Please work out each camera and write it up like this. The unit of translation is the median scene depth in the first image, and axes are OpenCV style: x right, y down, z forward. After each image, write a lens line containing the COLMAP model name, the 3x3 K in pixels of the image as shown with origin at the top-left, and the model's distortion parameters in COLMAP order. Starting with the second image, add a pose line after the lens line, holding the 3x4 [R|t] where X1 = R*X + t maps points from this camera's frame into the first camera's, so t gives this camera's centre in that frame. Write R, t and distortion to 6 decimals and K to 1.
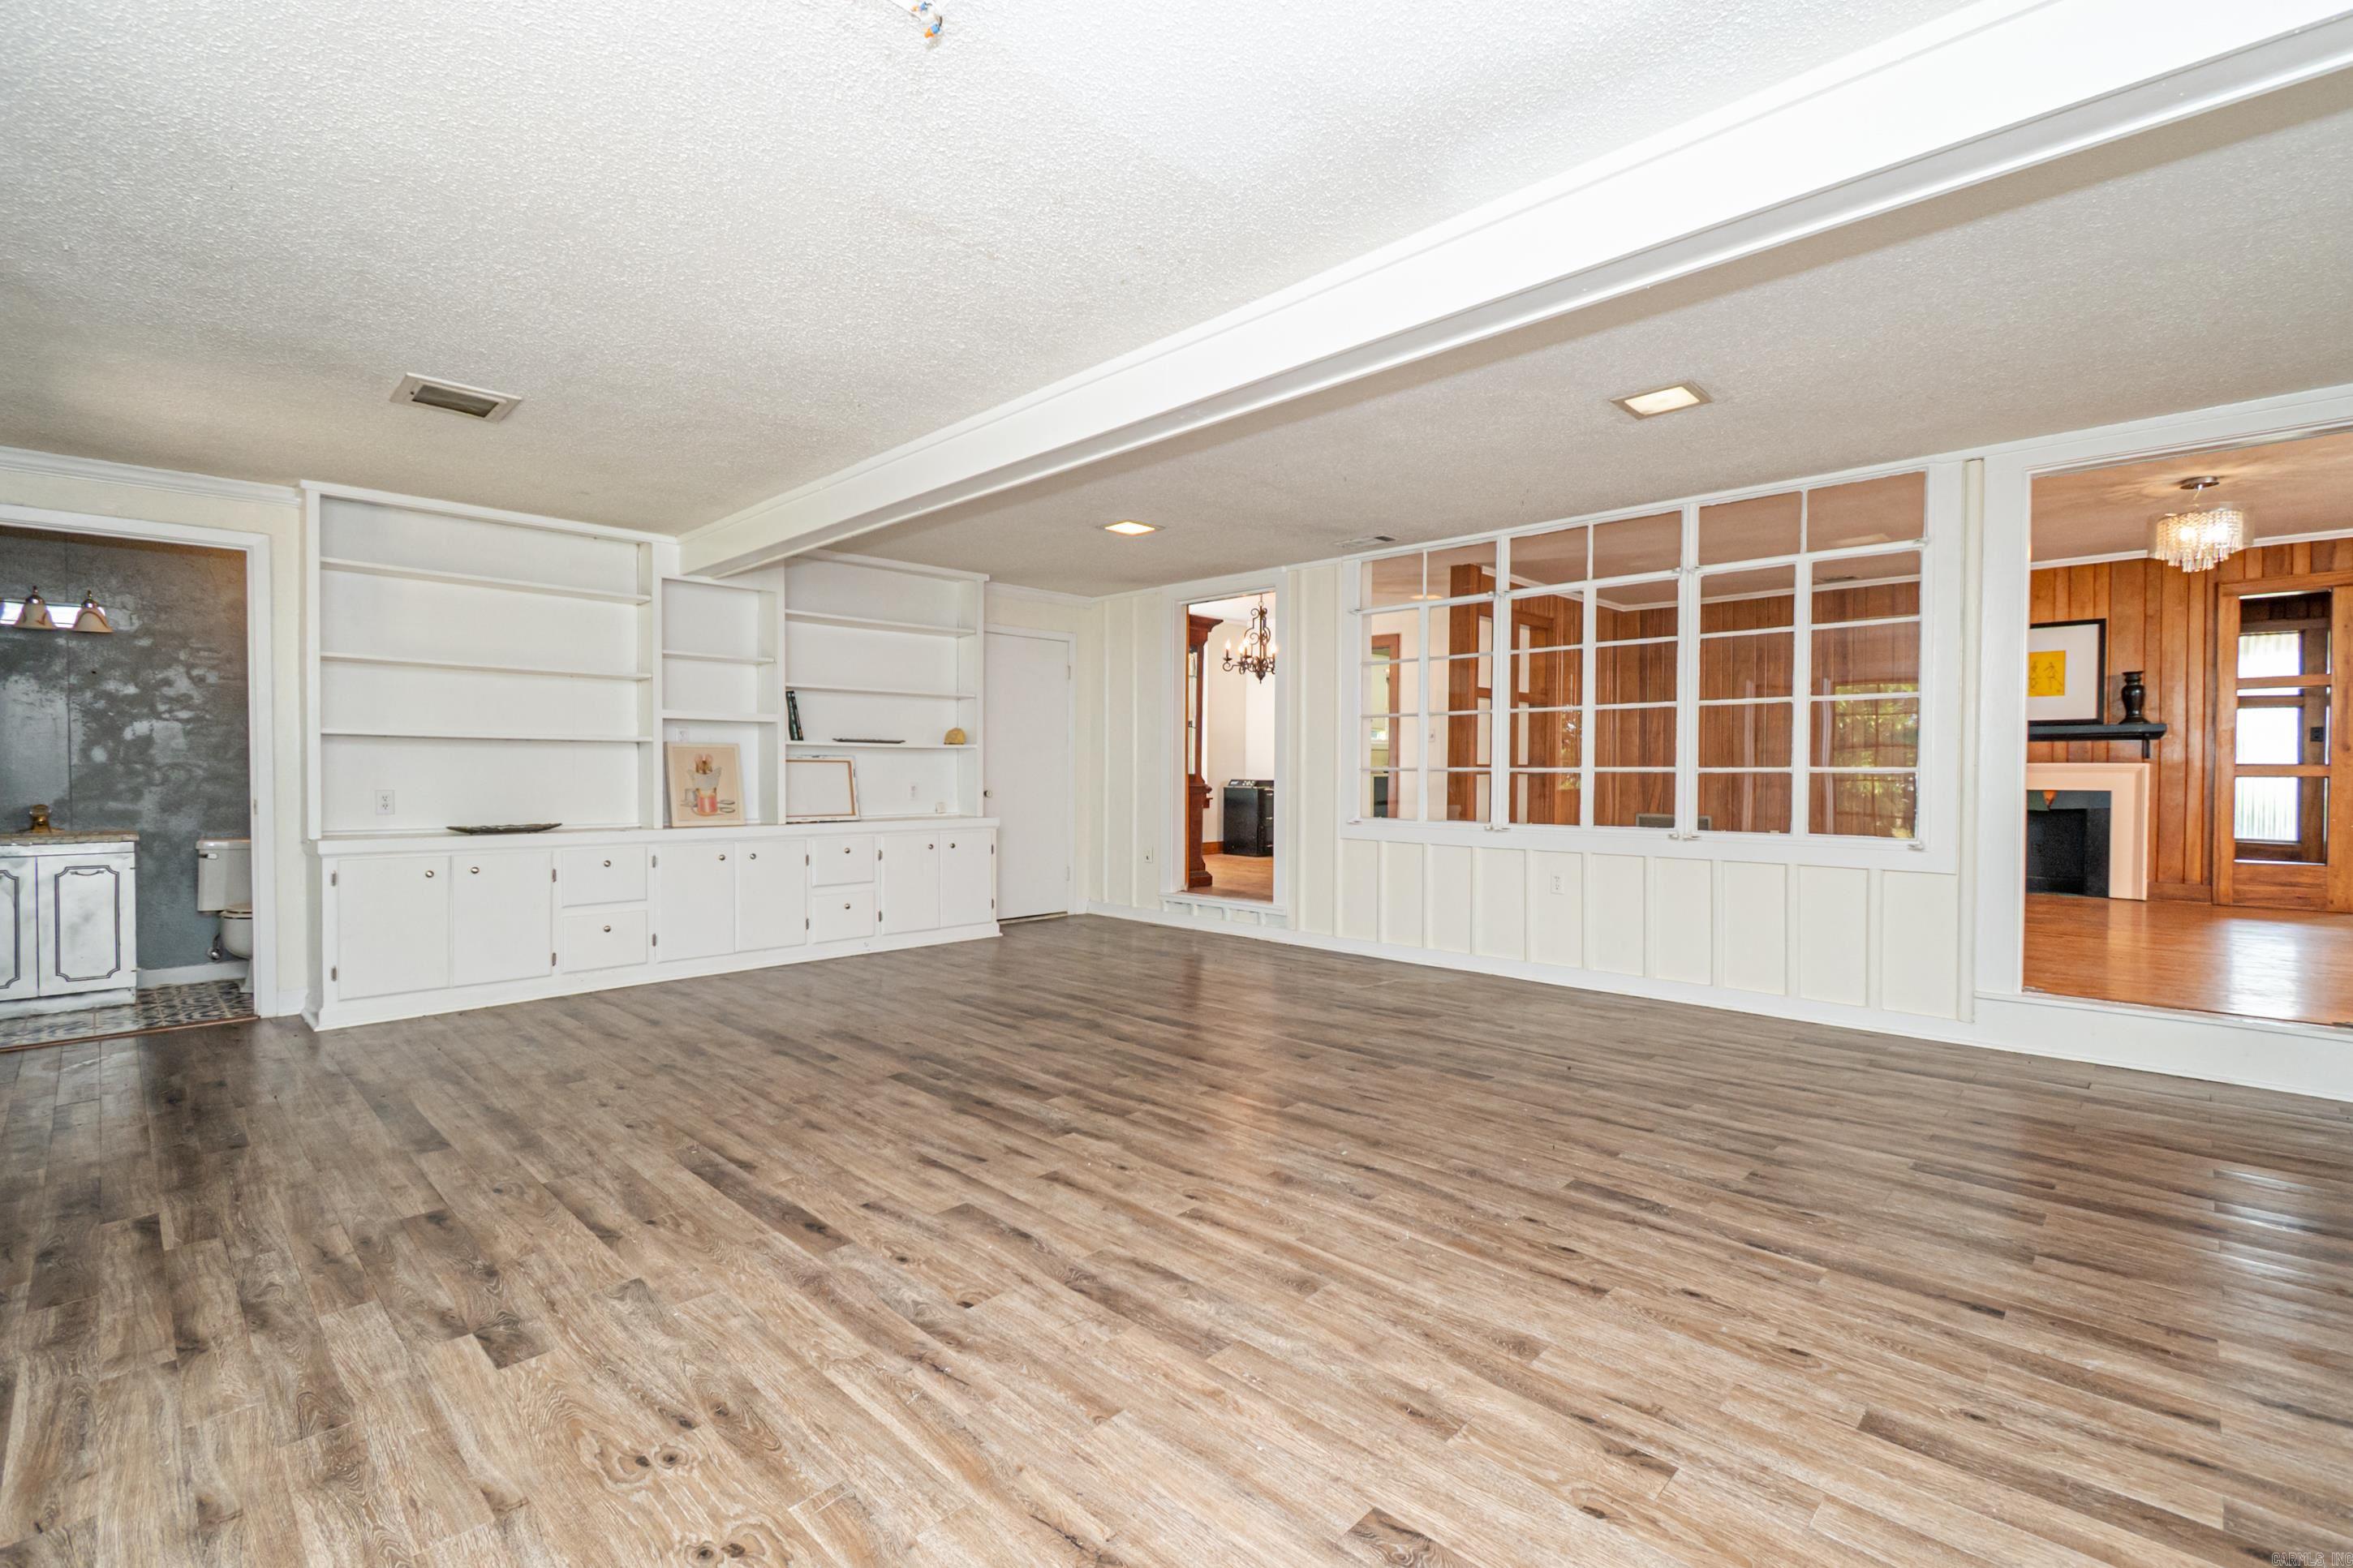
lens RADIAL K [[1037.4, 0, 1171.8], [0, 1037.4, 785.1], [0, 0, 1]] dist [0.003261, 0.000202]
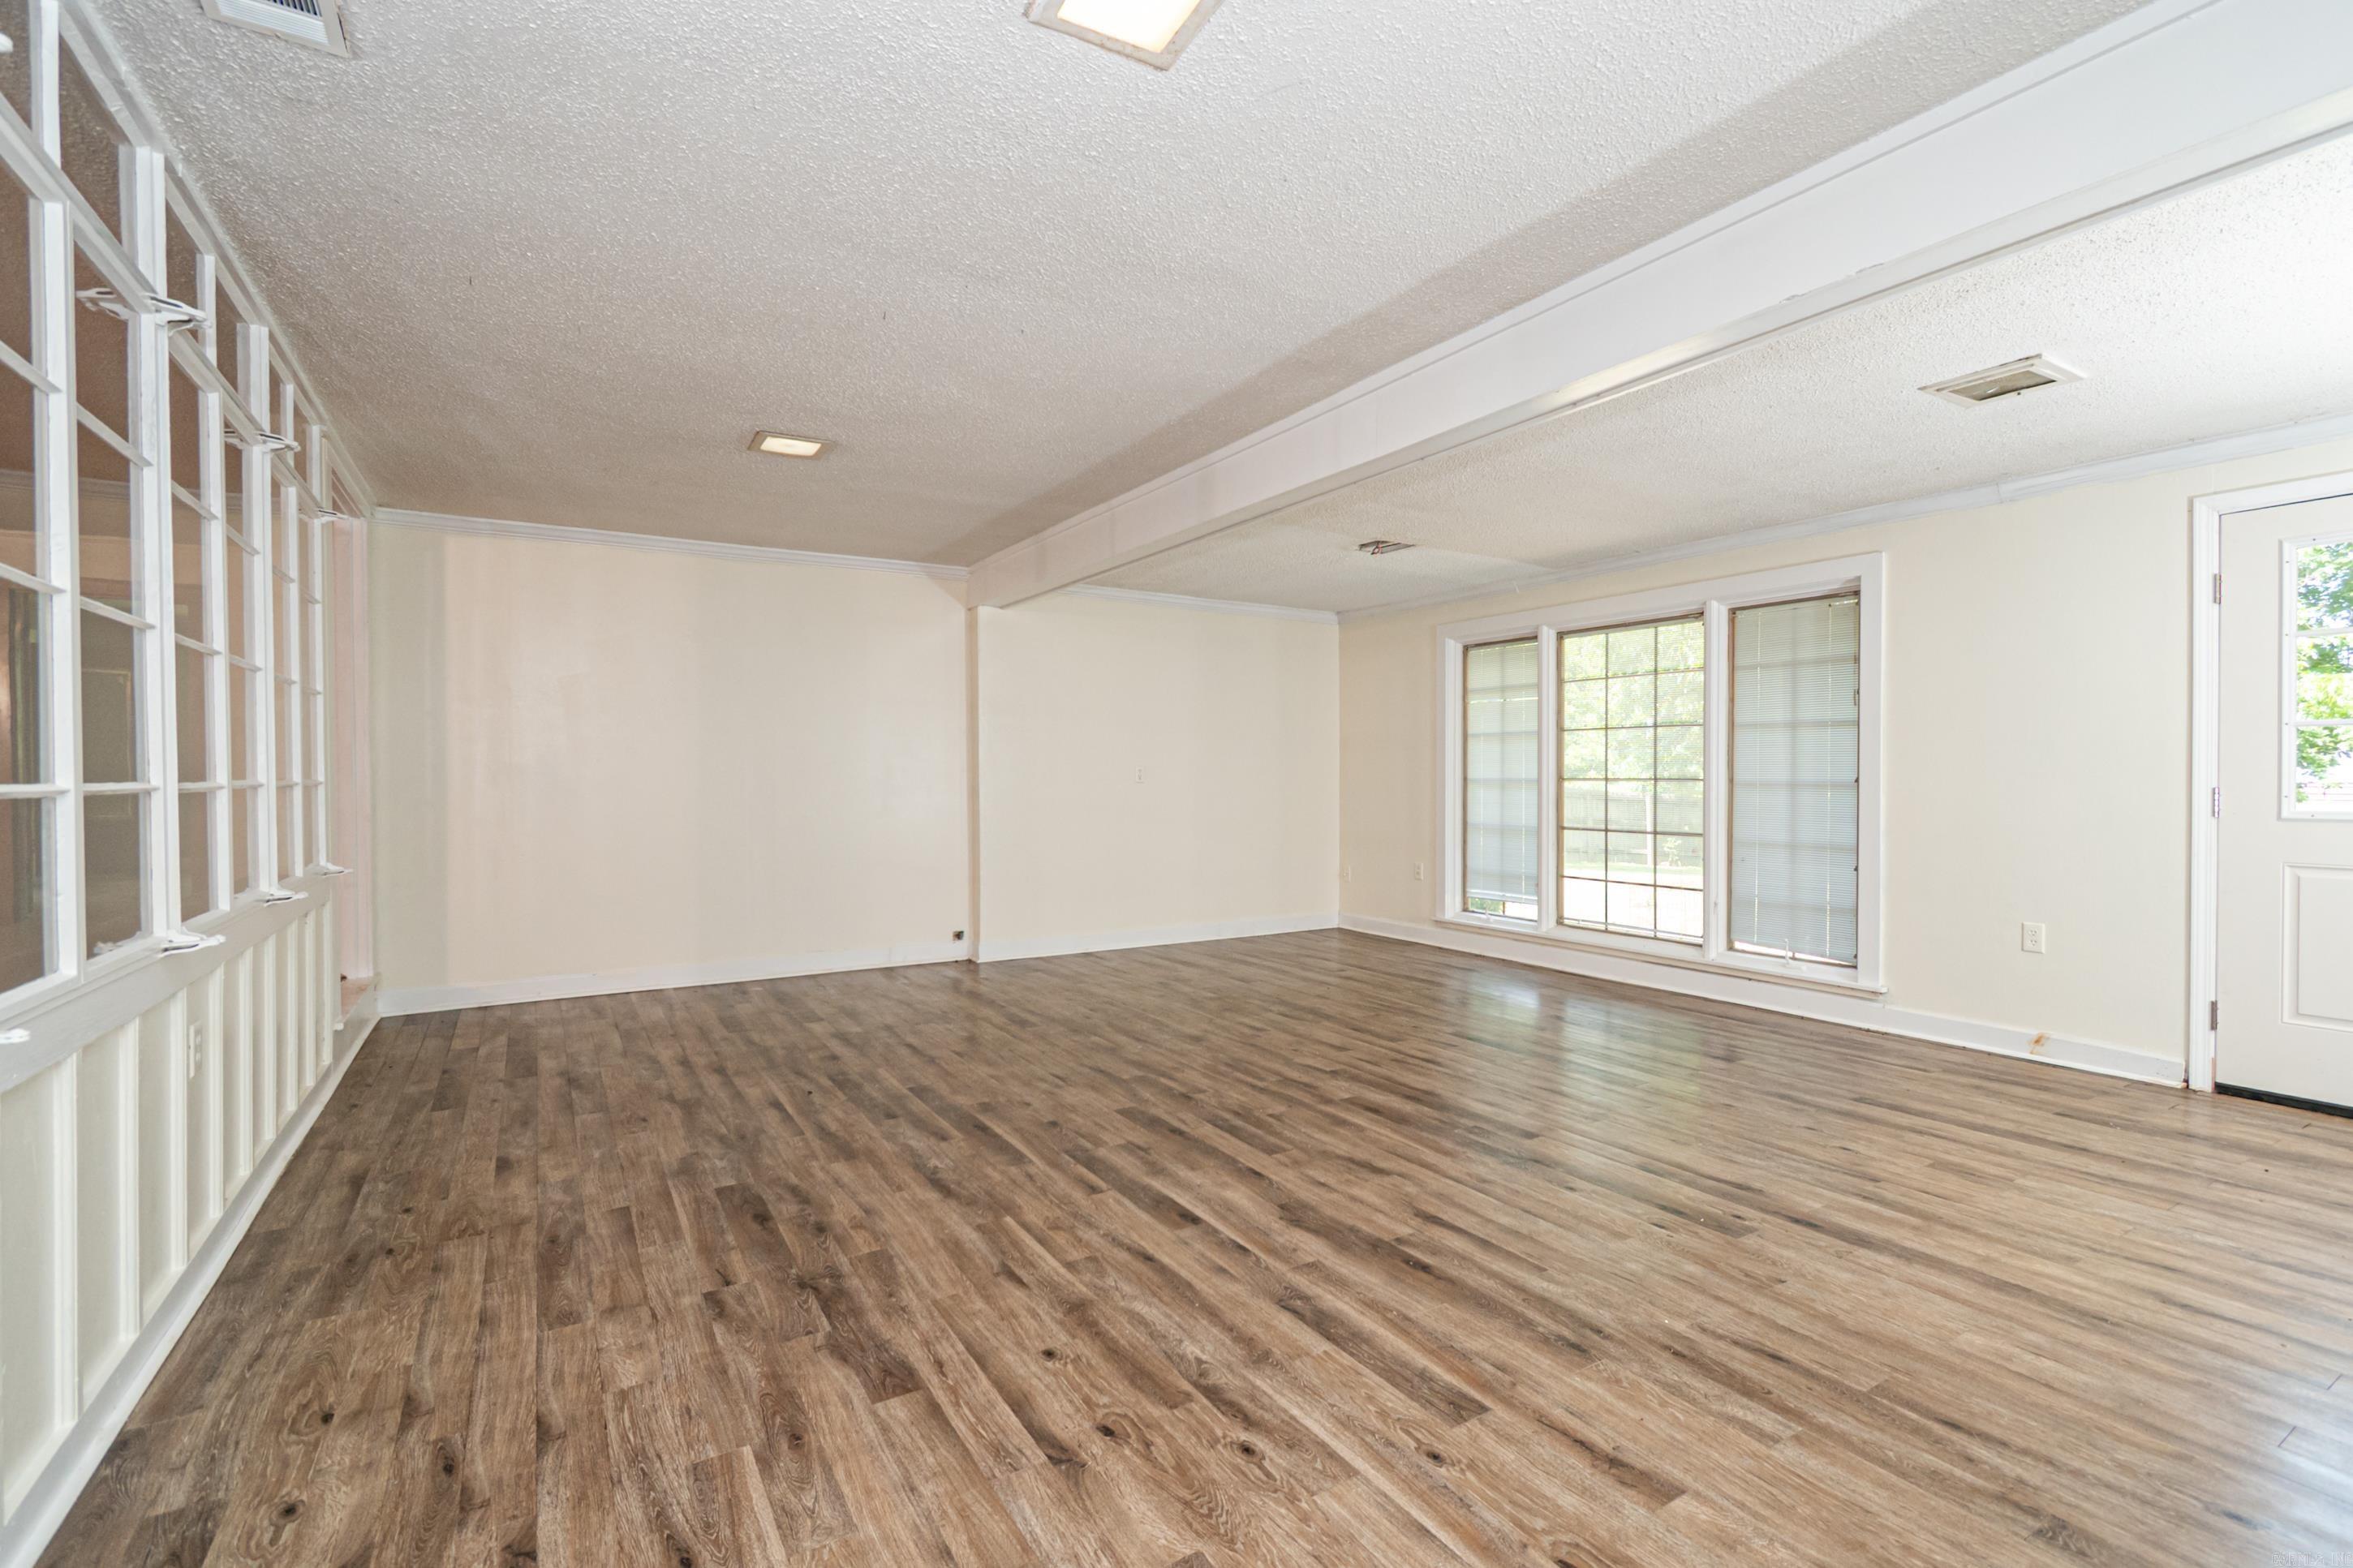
lens RADIAL K [[1037.4, 0, 1166.7], [0, 1037.4, 777.1], [0, 0, 1]] dist [0.003261, 0.000202]
pose [[-0.967216, -0.002214, 0.253945, -0.195661], [0.001791, 0.999878, 0.015540, -0.037169], [-0.253949, 0.015485, -0.967094, 1.974158]]
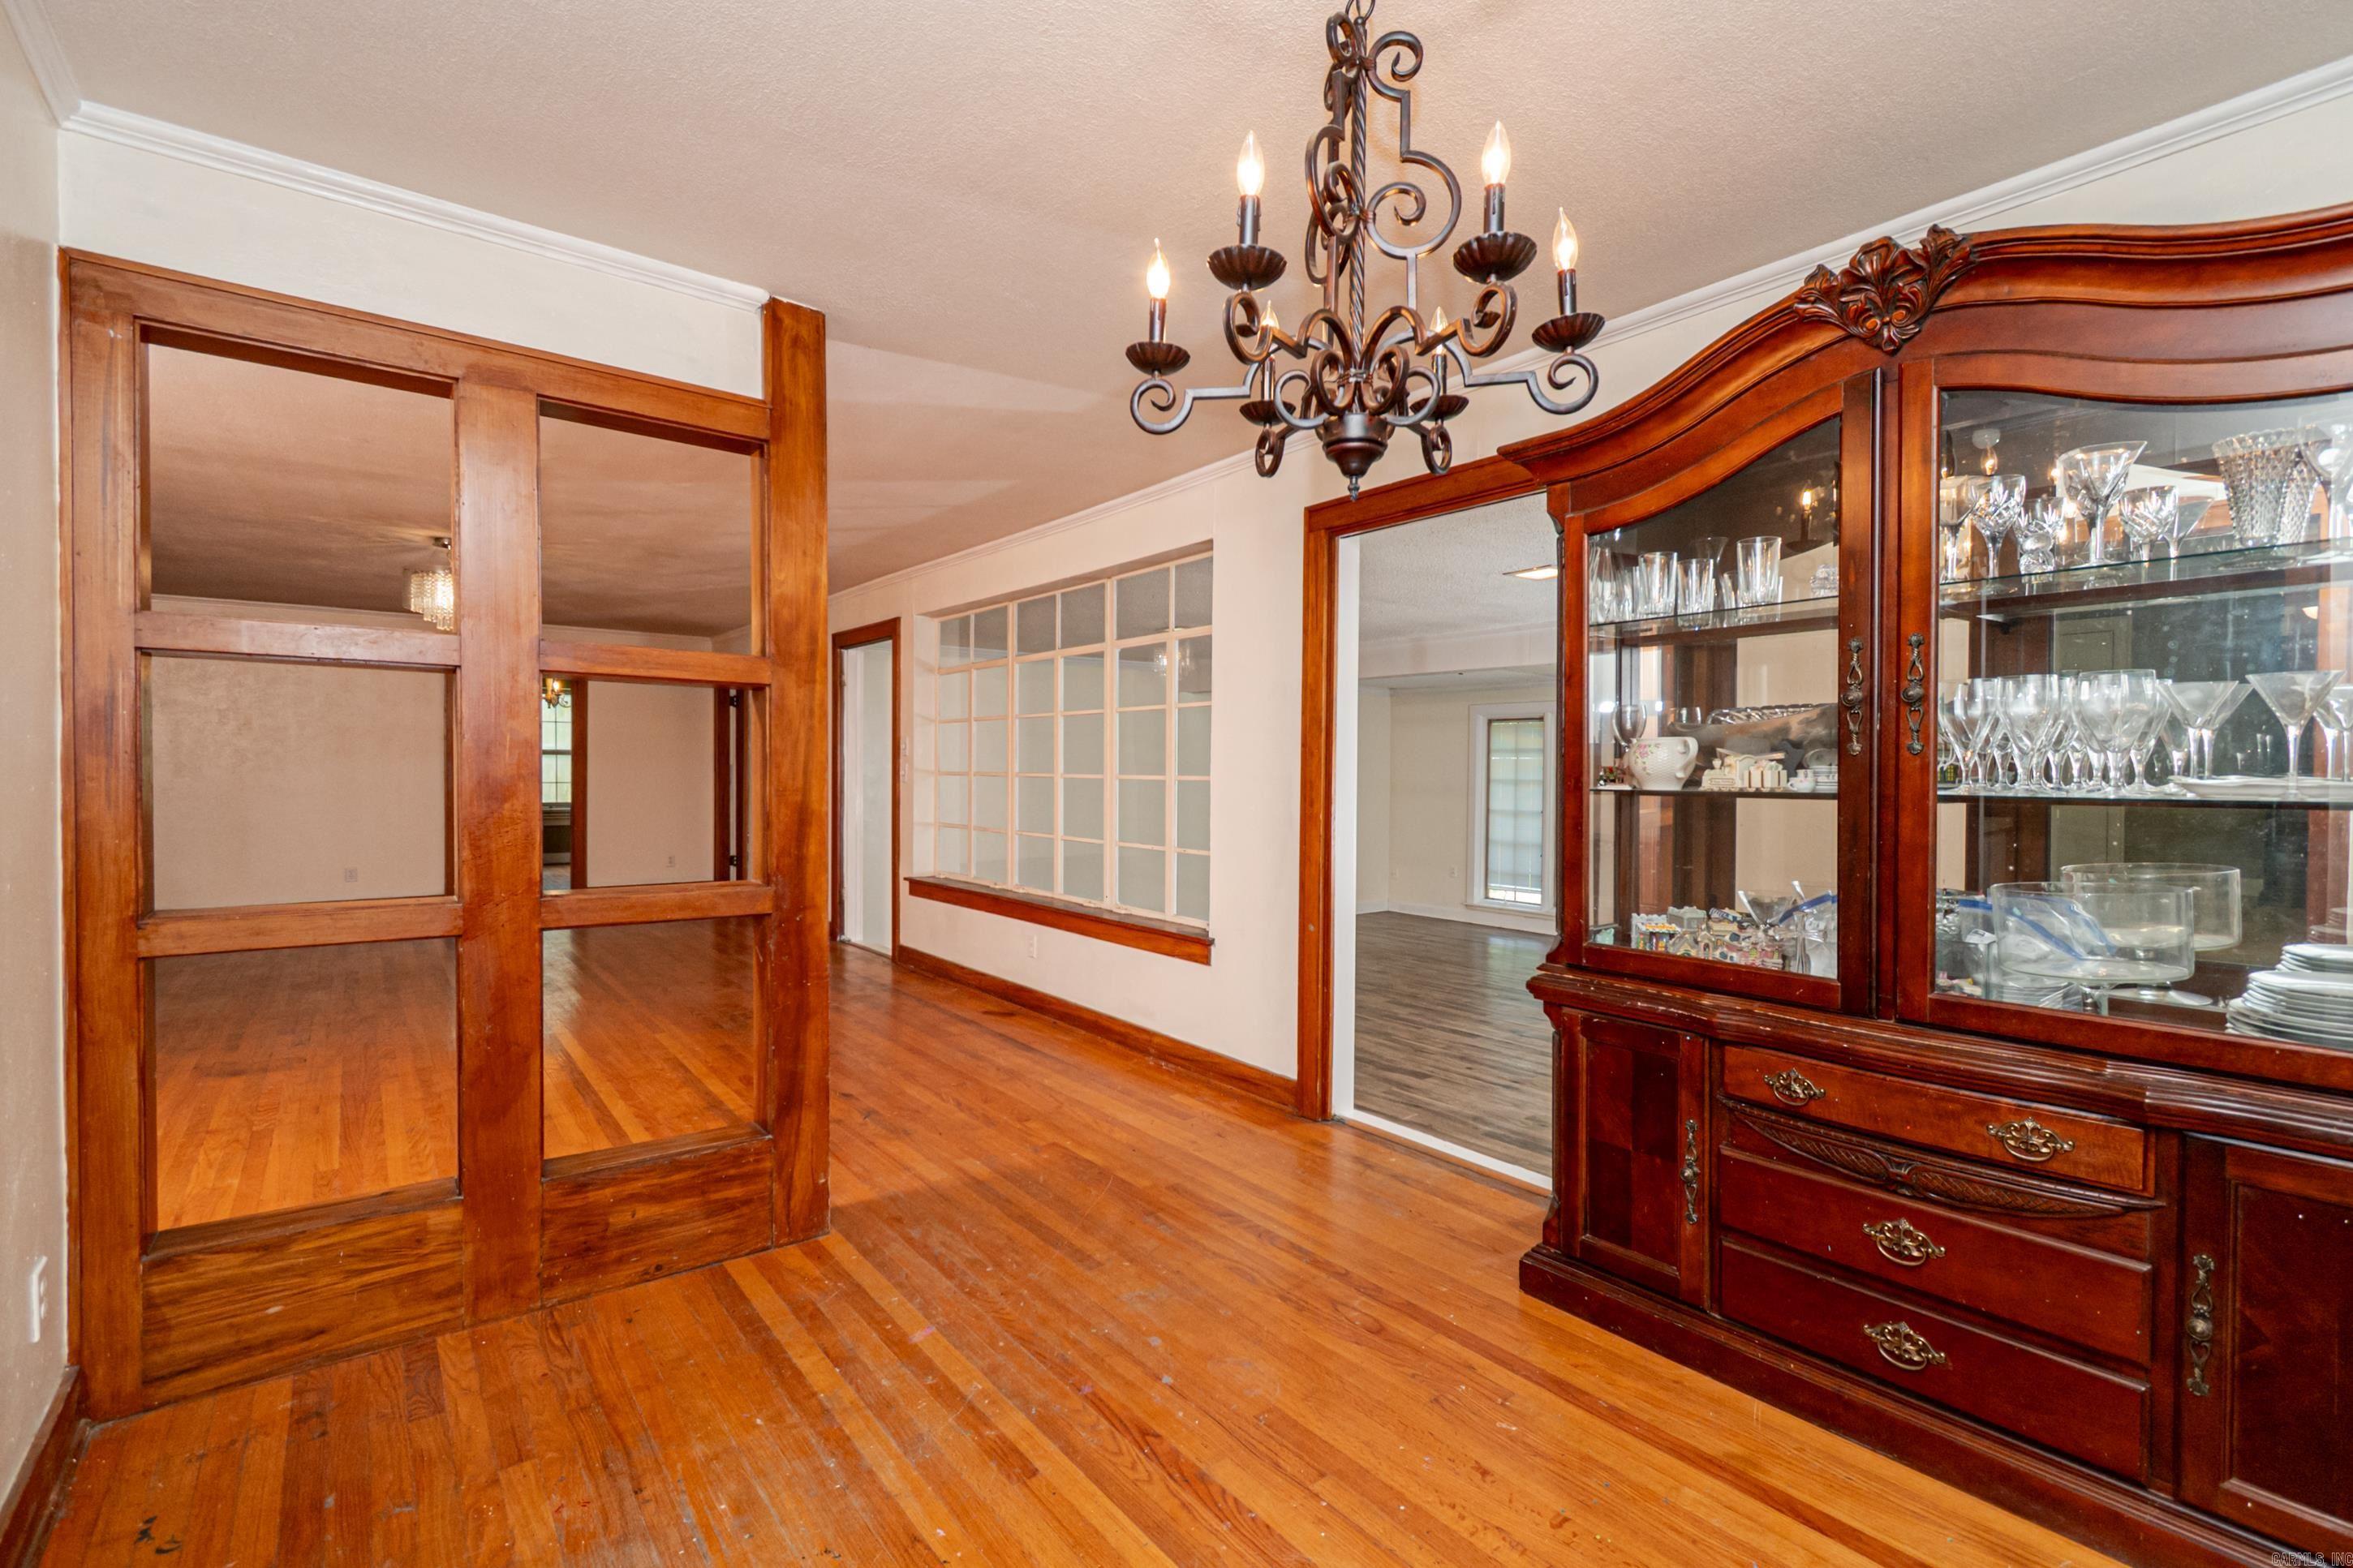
lens RADIAL K [[1037.4, 0, 1179.1], [0, 1037.4, 777.9], [0, 0, 1]] dist [0.003261, 0.000202]
pose [[-0.990851, -0.011934, 0.134435, 0.218193], [-0.009393, 0.999765, 0.019513, -0.137996], [-0.134636, 0.018072, -0.990730, 2.911578]]
